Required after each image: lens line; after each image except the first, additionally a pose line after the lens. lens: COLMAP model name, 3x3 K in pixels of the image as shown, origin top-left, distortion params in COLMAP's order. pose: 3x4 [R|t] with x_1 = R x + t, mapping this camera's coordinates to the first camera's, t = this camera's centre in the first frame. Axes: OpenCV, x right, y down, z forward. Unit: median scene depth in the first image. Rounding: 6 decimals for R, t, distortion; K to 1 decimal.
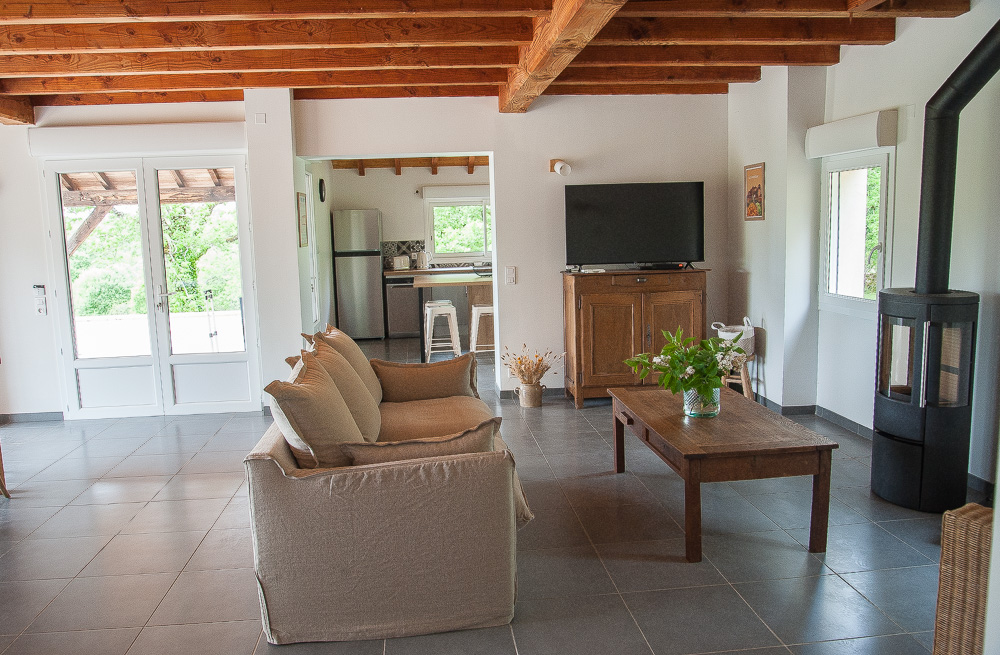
lens RADIAL K [[722.5, 0, 474.5], [0, 722.5, 329.4], [0, 0, 1]] dist [-0.062097, 0.035146]
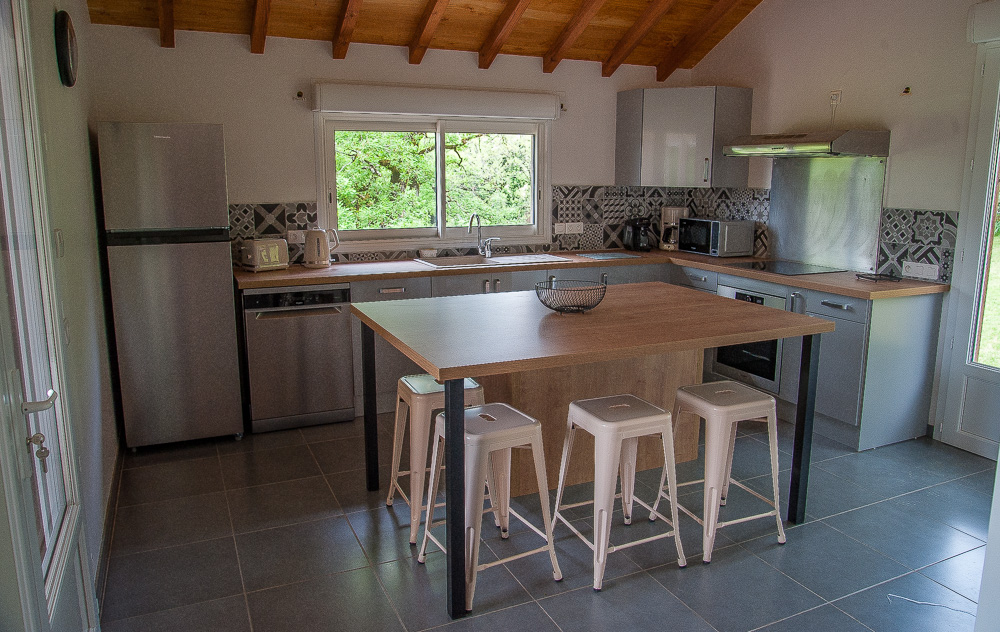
lens RADIAL K [[719.1, 0, 500.0], [0, 719.1, 316.0], [0, 0, 1]] dist [-0.058893, 0.004571]
pose [[0.941168, -0.038321, 0.335759, -0.187248], [0.022119, 0.998405, 0.051950, -0.118016], [-0.337214, -0.041467, 0.940514, 0.864134]]
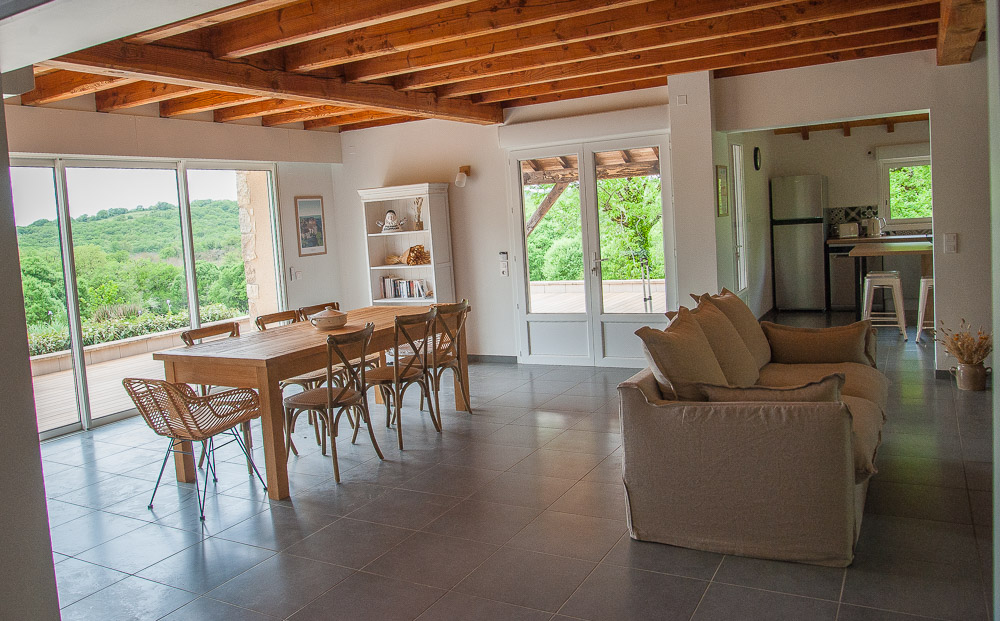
lens RADIAL K [[763.9, 0, 498.3], [0, 763.9, 278.3], [0, 0, 1]] dist [-0.002489, 0.001062]
pose [[0.837058, 0.020627, -0.546725, 0.095050], [-0.037557, 0.999098, -0.019808, 0.009351], [0.545824, 0.037114, 0.837078, -0.104068]]
